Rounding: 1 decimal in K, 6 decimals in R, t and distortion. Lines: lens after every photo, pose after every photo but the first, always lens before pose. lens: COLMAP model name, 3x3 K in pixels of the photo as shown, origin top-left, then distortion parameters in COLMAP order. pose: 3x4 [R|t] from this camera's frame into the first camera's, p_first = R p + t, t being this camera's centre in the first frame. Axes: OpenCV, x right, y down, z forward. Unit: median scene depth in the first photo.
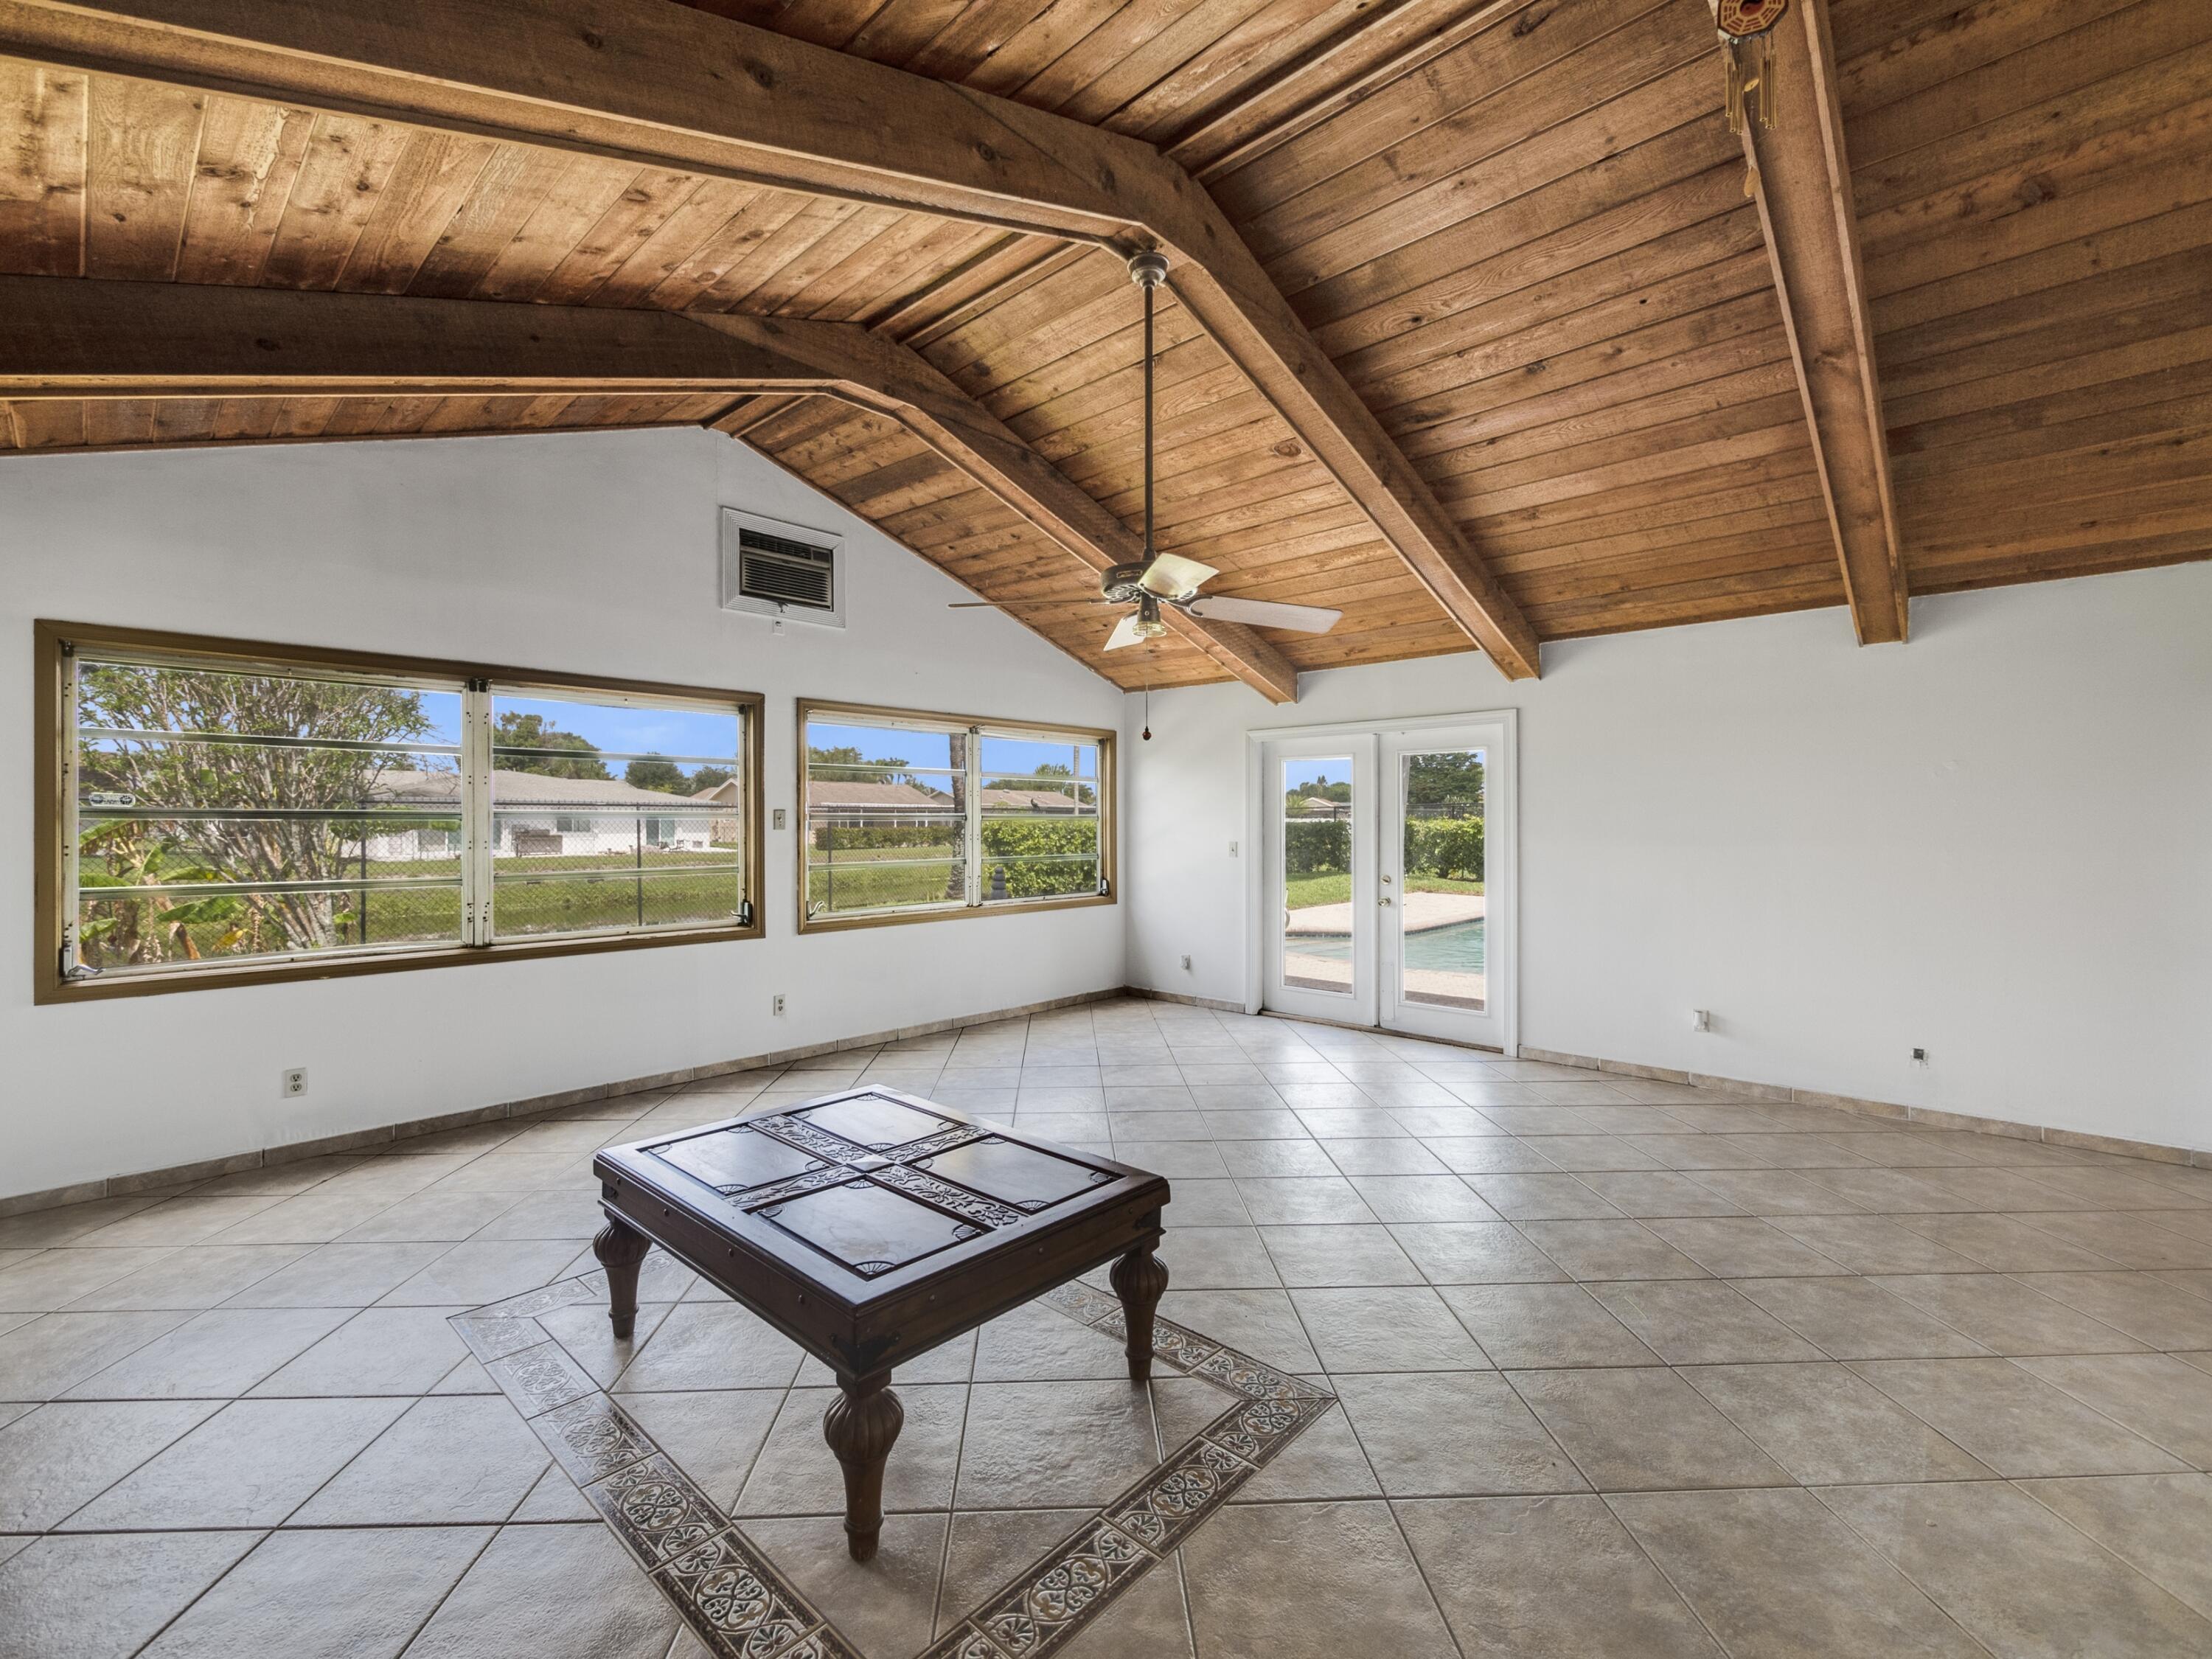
lens RADIAL K [[963.5, 0, 1105.4], [0, 963.5, 824.0], [0, 0, 1]] dist [0.002433, 0.000286]
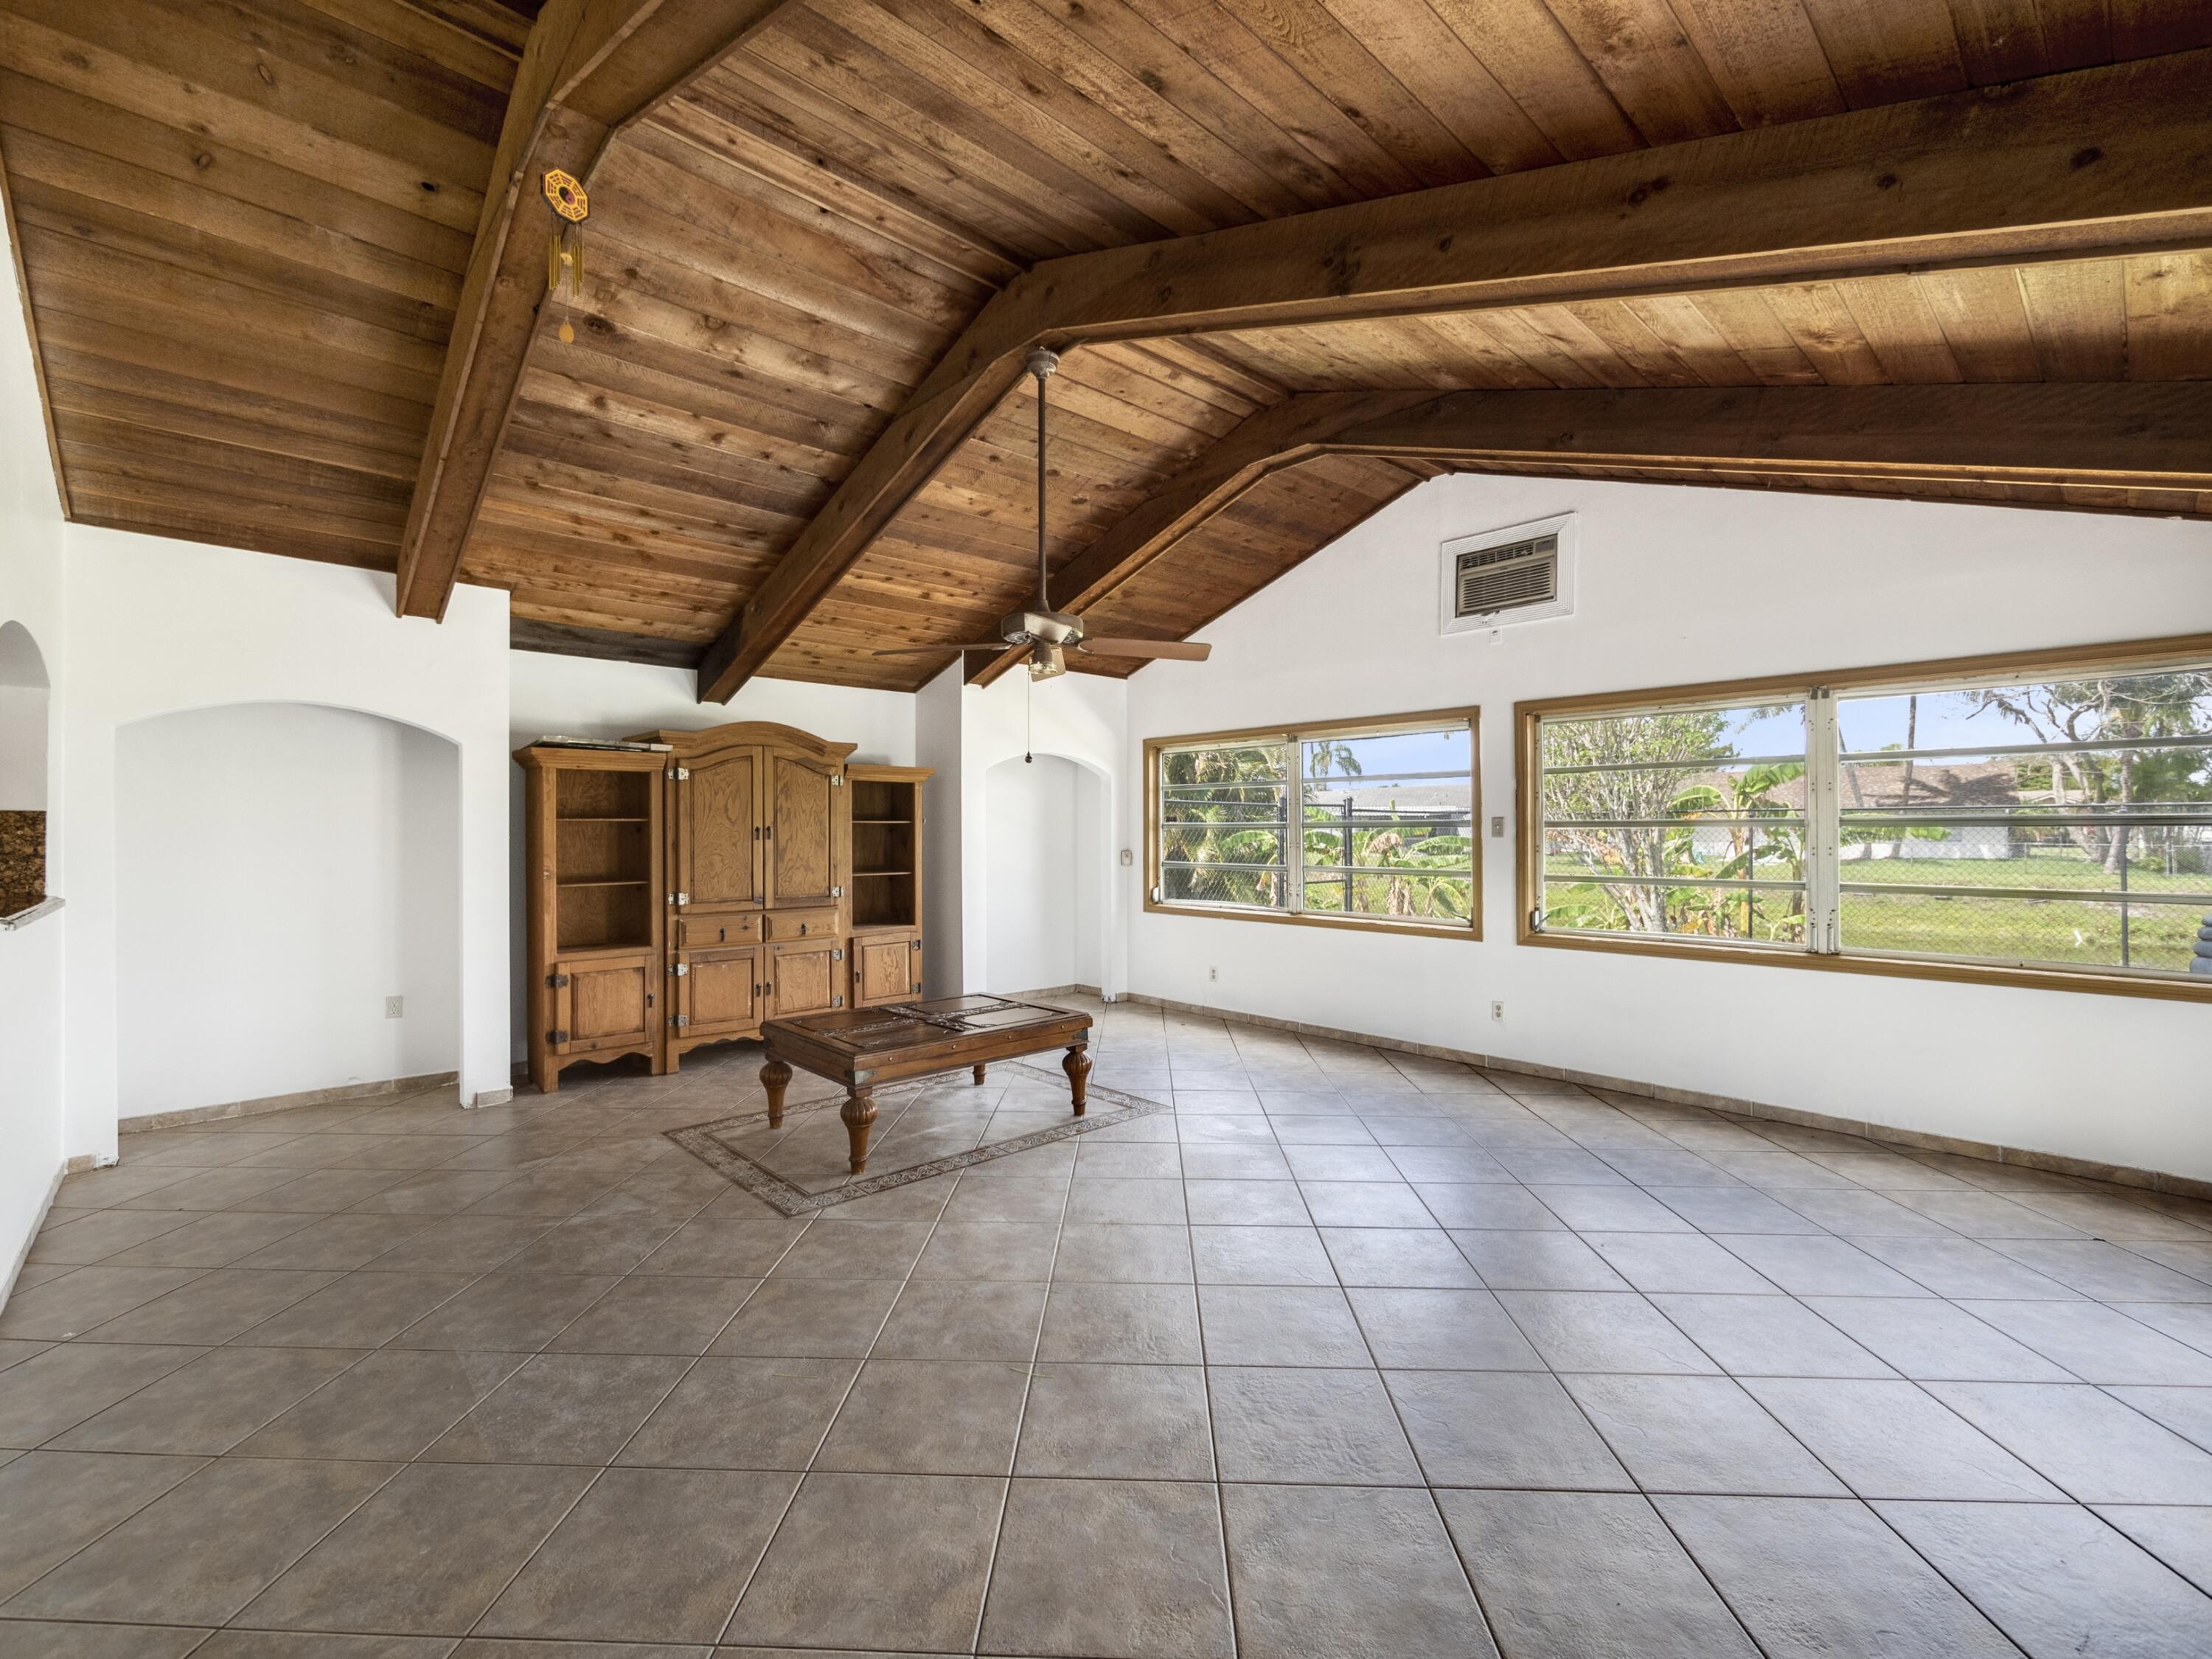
lens RADIAL K [[963.5, 0, 1102.9], [0, 963.5, 832.0], [0, 0, 1]] dist [0.002433, 0.000286]
pose [[-0.082658, -0.003563, -0.996572, 0.719495], [-0.002893, 0.999990, -0.003335, 0.006082], [0.996574, 0.002608, -0.082667, 0.691055]]
